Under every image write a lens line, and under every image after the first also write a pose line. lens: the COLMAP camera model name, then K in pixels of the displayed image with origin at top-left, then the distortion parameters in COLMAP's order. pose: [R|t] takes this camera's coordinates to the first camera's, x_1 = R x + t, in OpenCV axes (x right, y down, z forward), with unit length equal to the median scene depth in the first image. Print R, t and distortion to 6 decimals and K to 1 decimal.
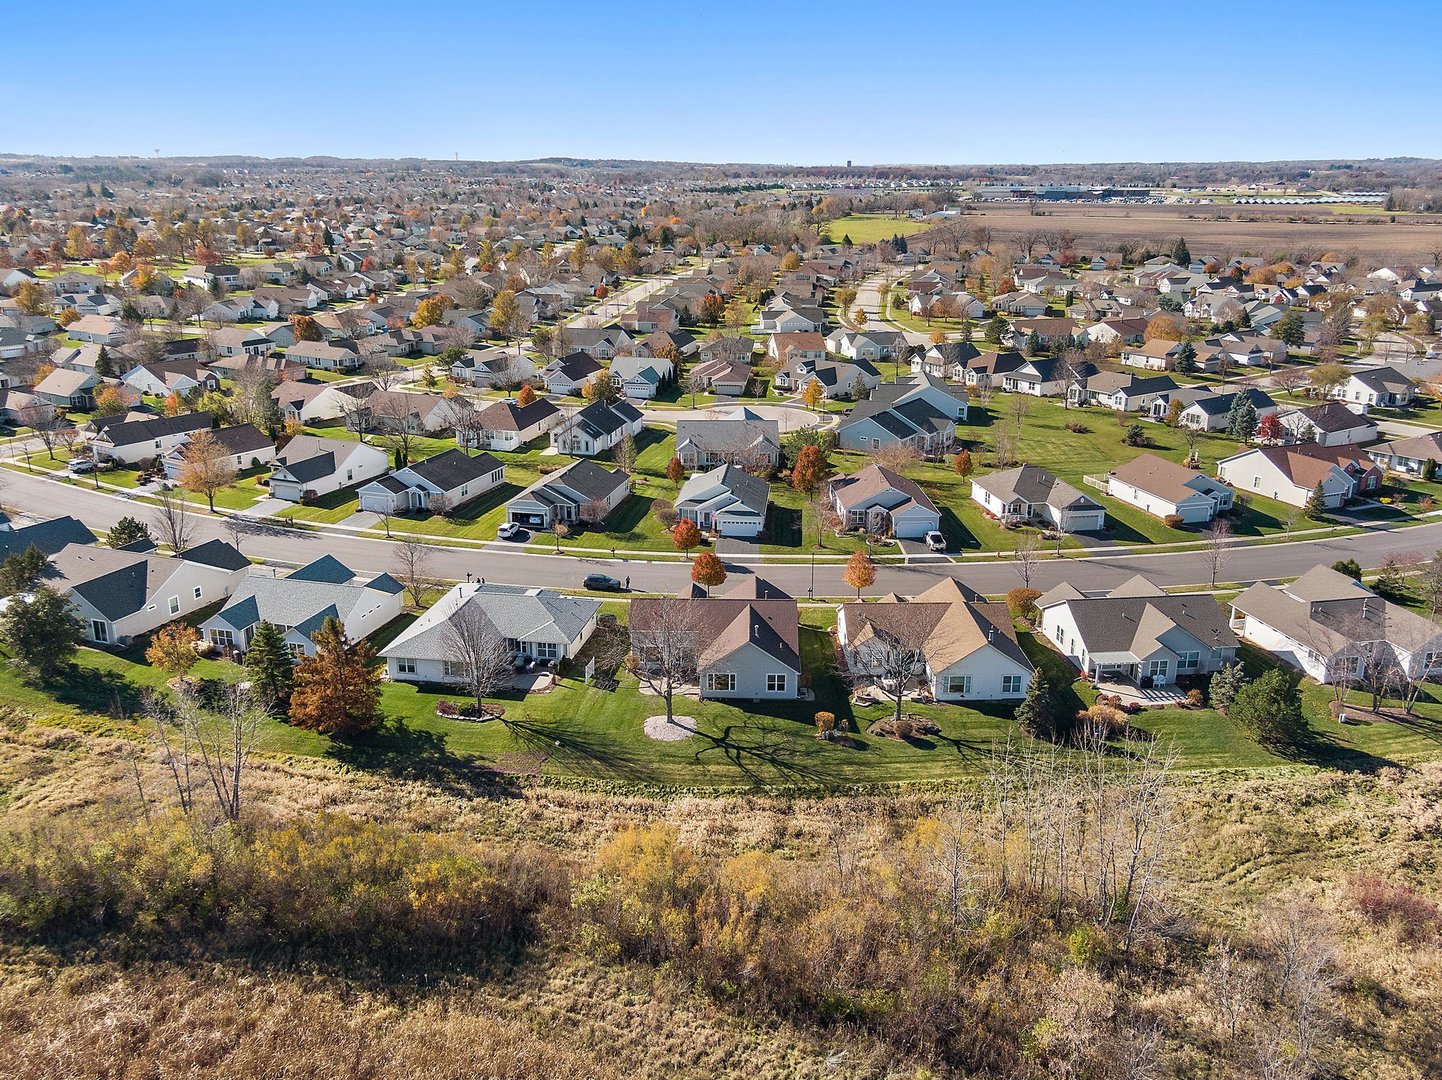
lens RADIAL K [[1205.7, 0, 726.3], [0, 1205.7, 544.2], [0, 0, 1]] dist [0.023330, -0.009490]
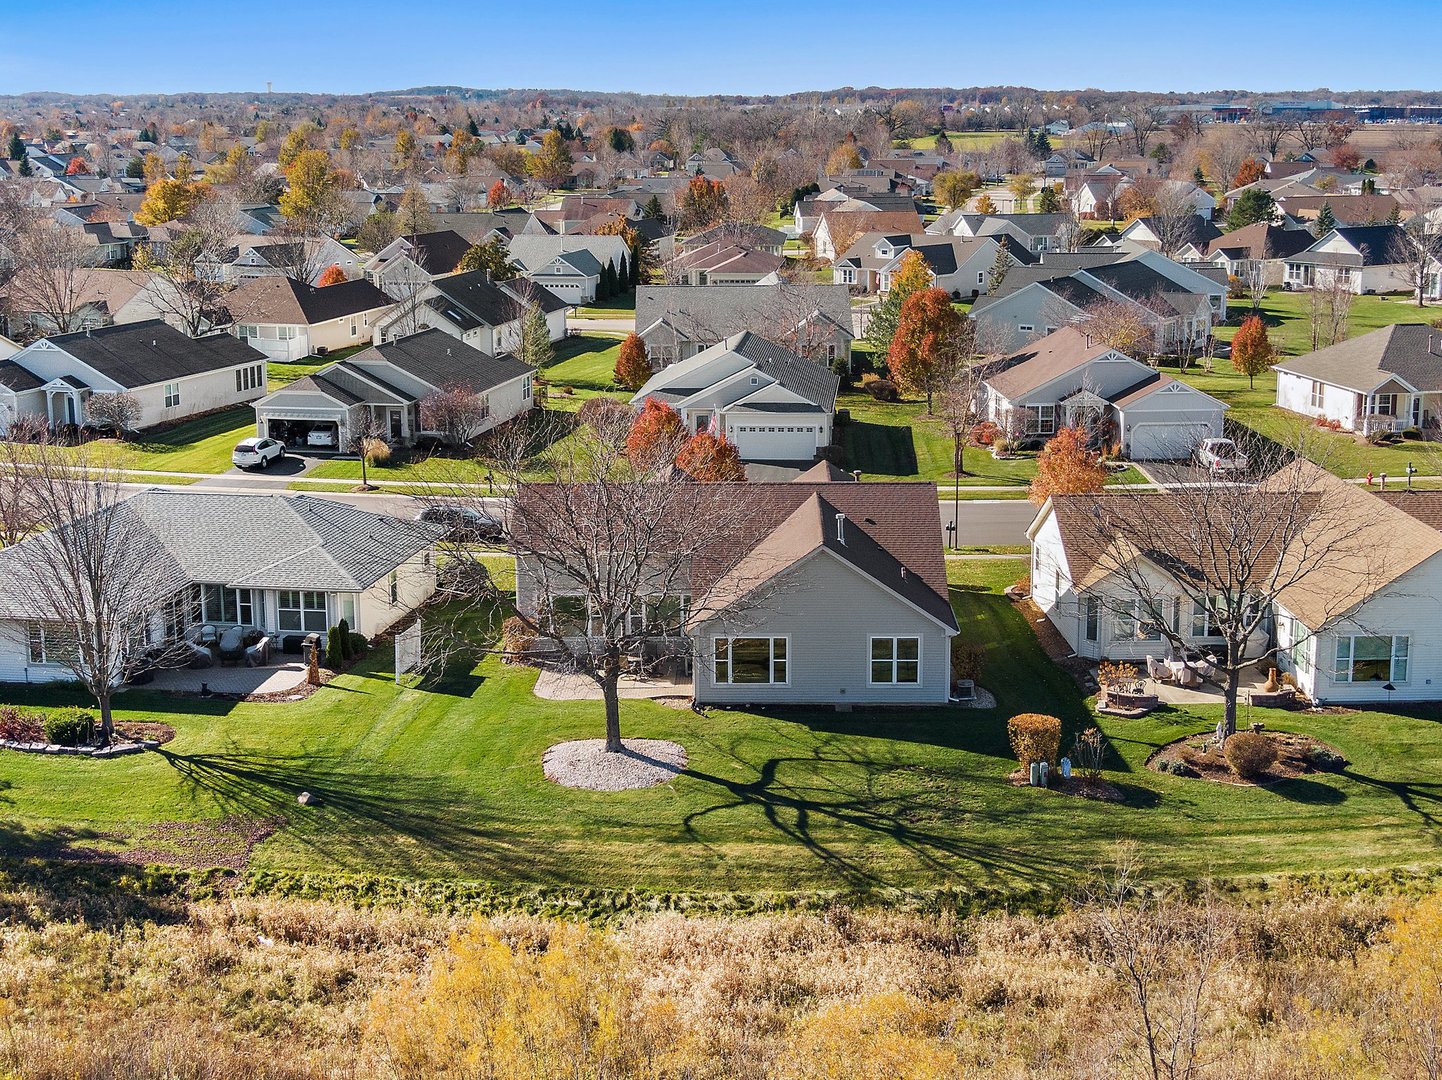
lens RADIAL K [[2079.2, 0, 721.0], [0, 2079.2, 540.0], [0, 0, 1]] dist [0.001245, -0.031286]
pose [[0.999926, -0.011732, -0.003203, -0.010917], [0.011360, 0.995082, -0.098396, 0.145559], [0.004341, 0.098353, 0.995142, 0.357329]]
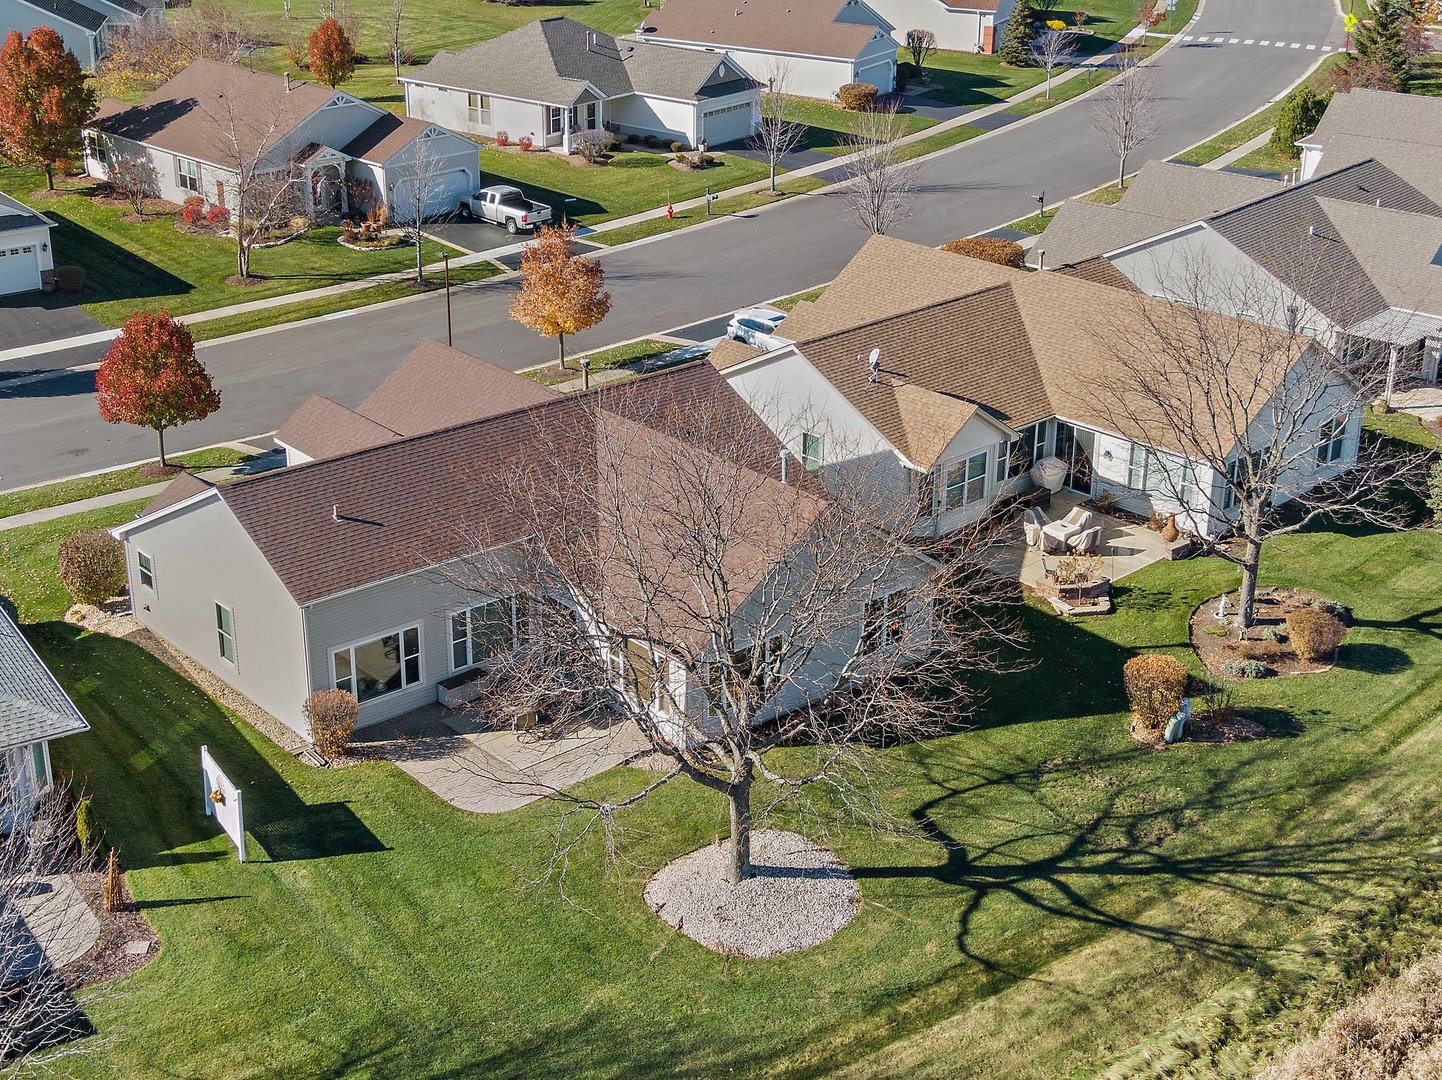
lens RADIAL K [[2079.2, 0, 721.0], [0, 2079.2, 540.0], [0, 0, 1]] dist [0.001245, -0.031286]
pose [[0.745955, -0.257680, 0.614127, -0.300641], [0.199658, 0.966230, 0.162902, 0.006239], [-0.635364, 0.001098, 0.772212, 0.658566]]
